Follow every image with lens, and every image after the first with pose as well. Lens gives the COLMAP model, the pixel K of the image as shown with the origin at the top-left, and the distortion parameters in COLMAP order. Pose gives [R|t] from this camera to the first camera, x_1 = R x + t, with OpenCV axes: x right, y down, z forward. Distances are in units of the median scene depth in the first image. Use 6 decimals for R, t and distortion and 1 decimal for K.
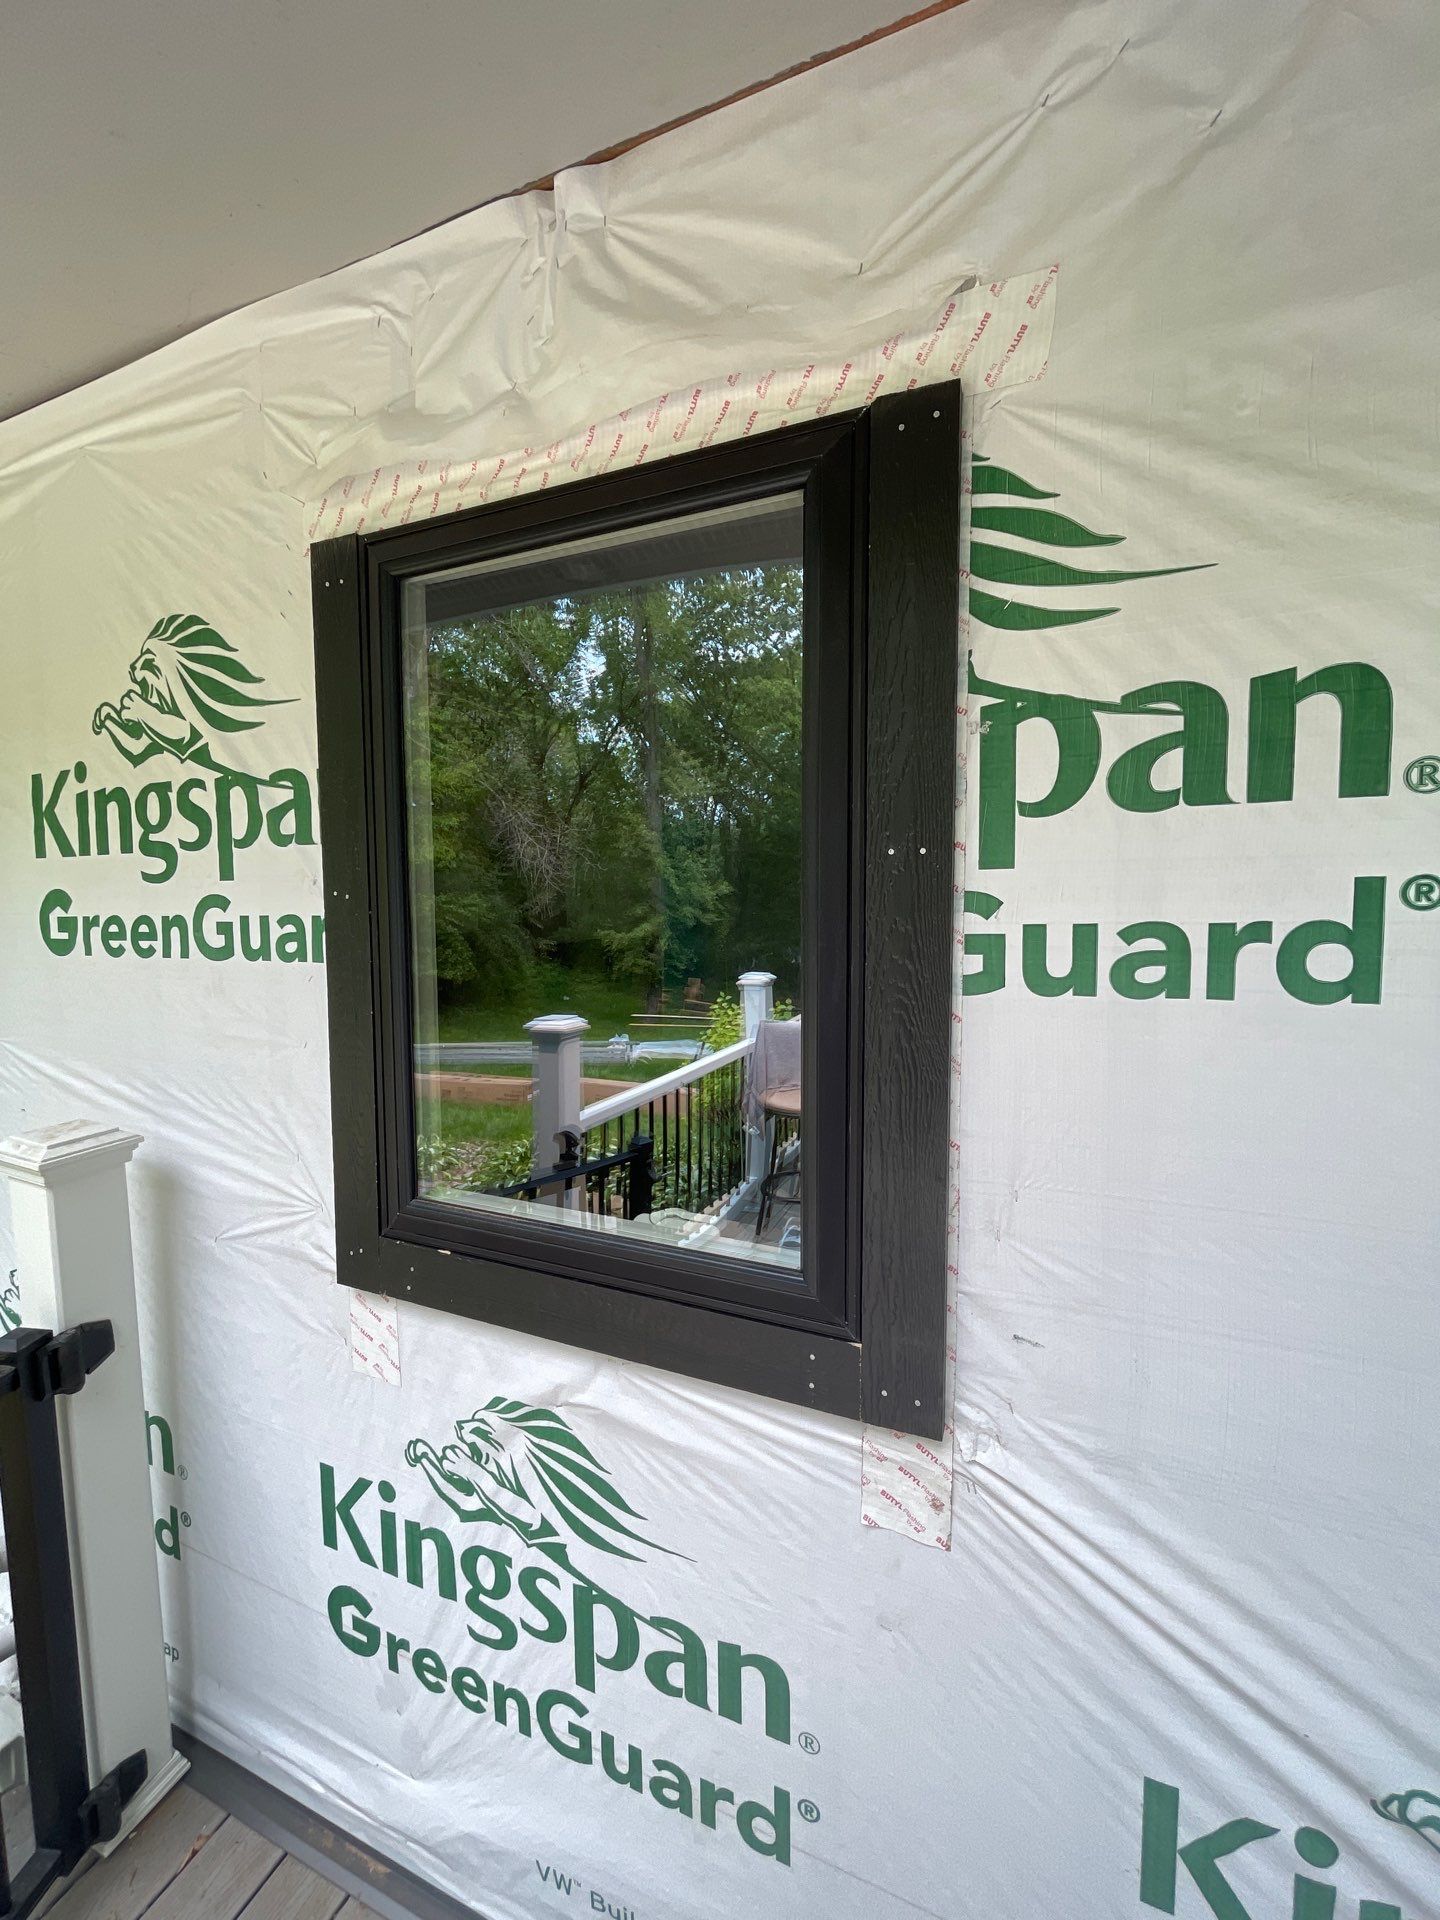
lens RADIAL K [[754.8, 0, 734.7], [0, 754.8, 953.2], [0, 0, 1]] dist [-0.001118, 0.000097]
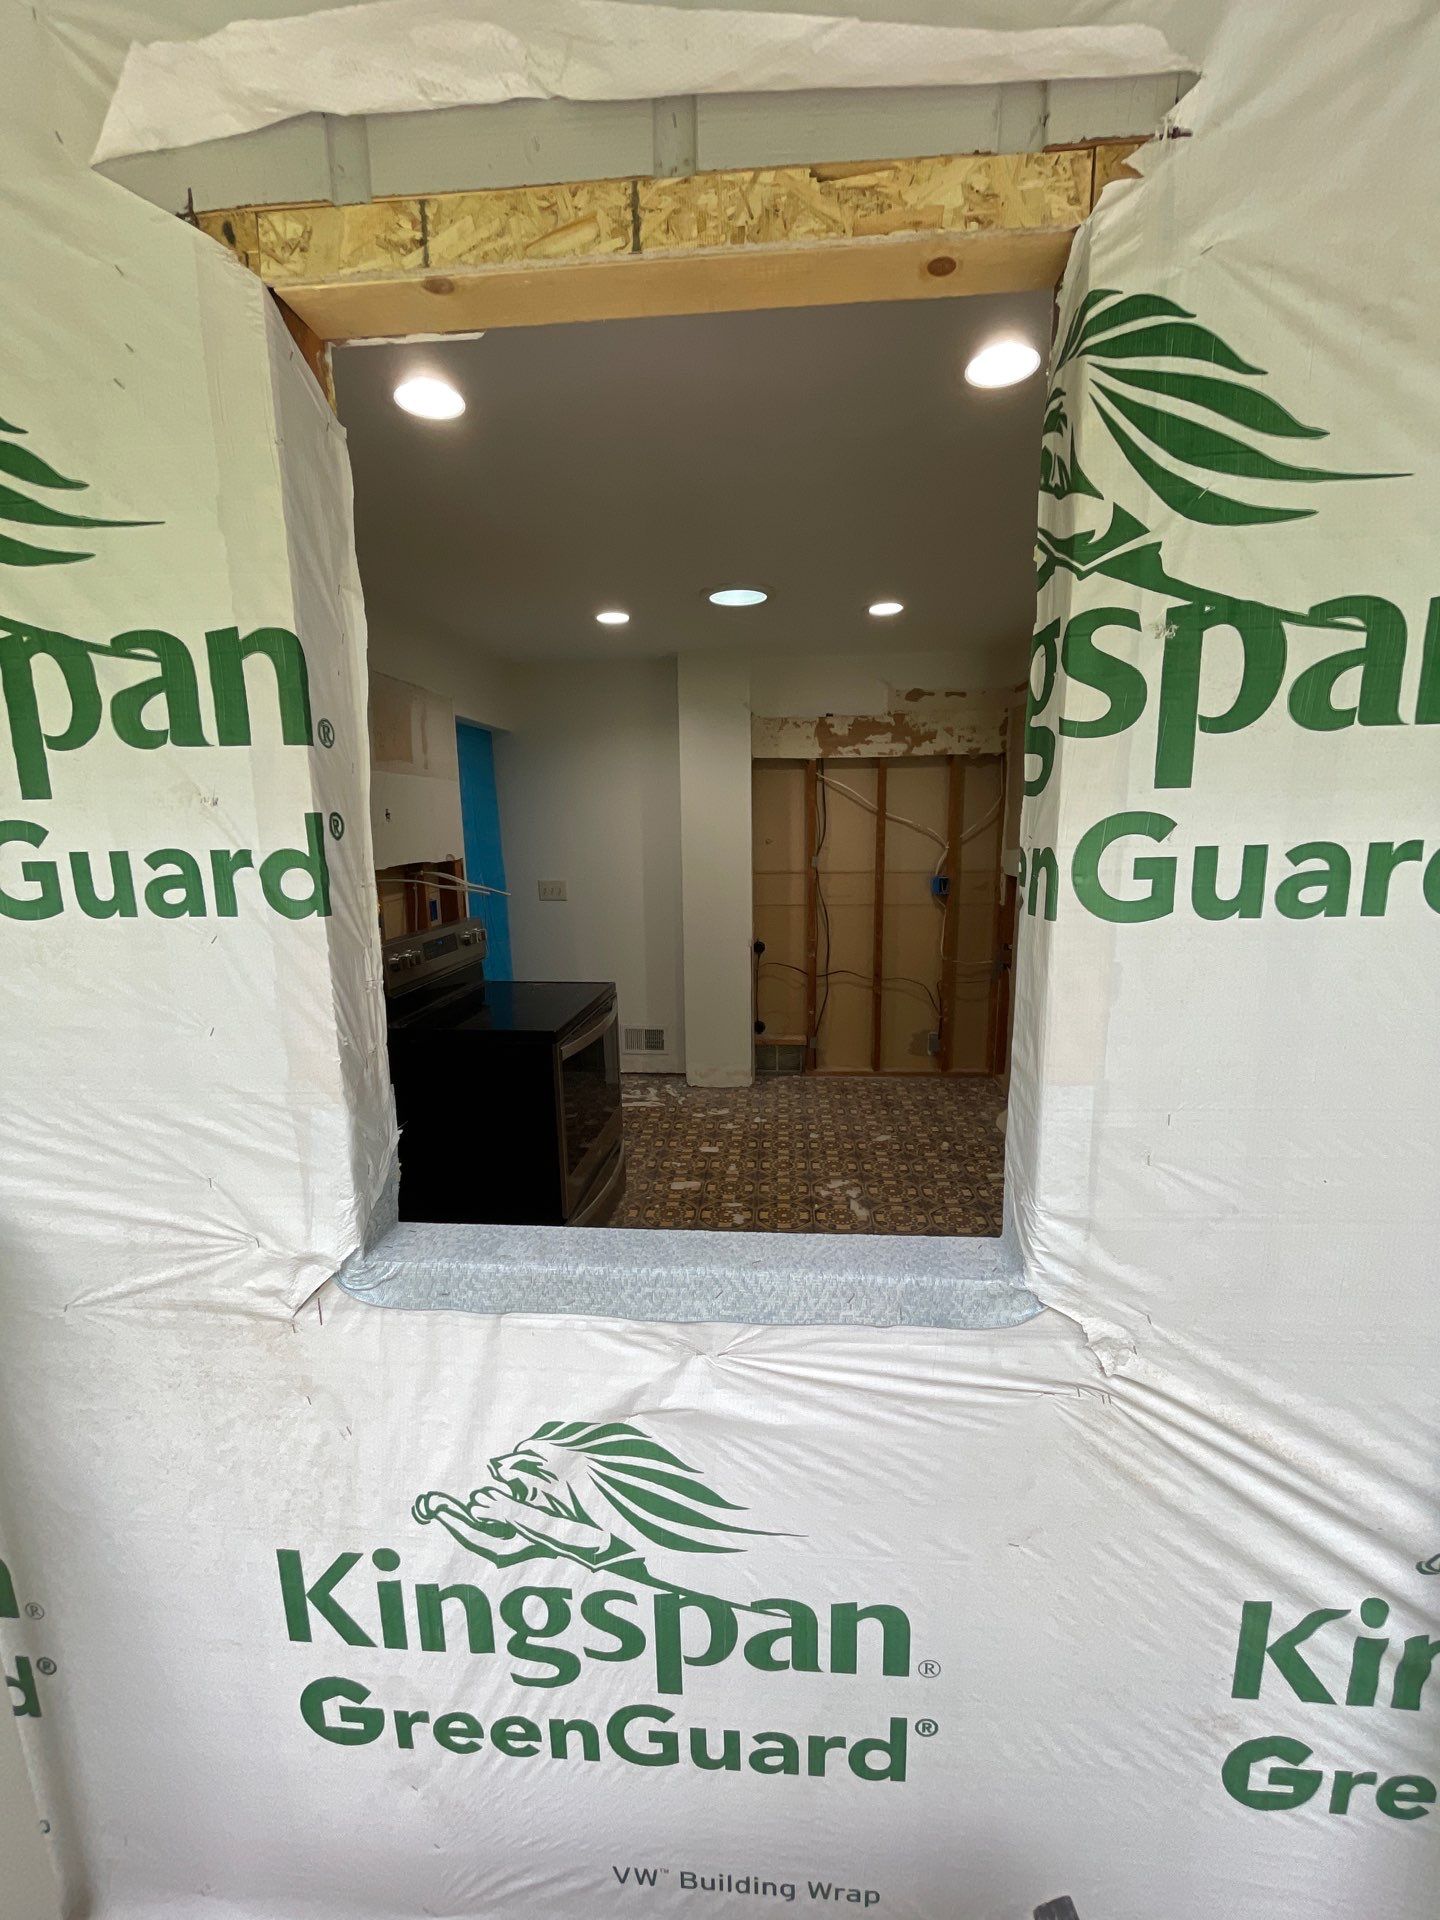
lens RADIAL K [[793.8, 0, 725.5], [0, 793.8, 971.5], [0, 0, 1]] dist [-0.002097, -0.000114]
pose [[0.949874, -0.063060, 0.306208, -0.410156], [0.028360, 0.992788, 0.116481, -0.011824], [-0.311345, -0.101958, 0.944811, 0.168976]]
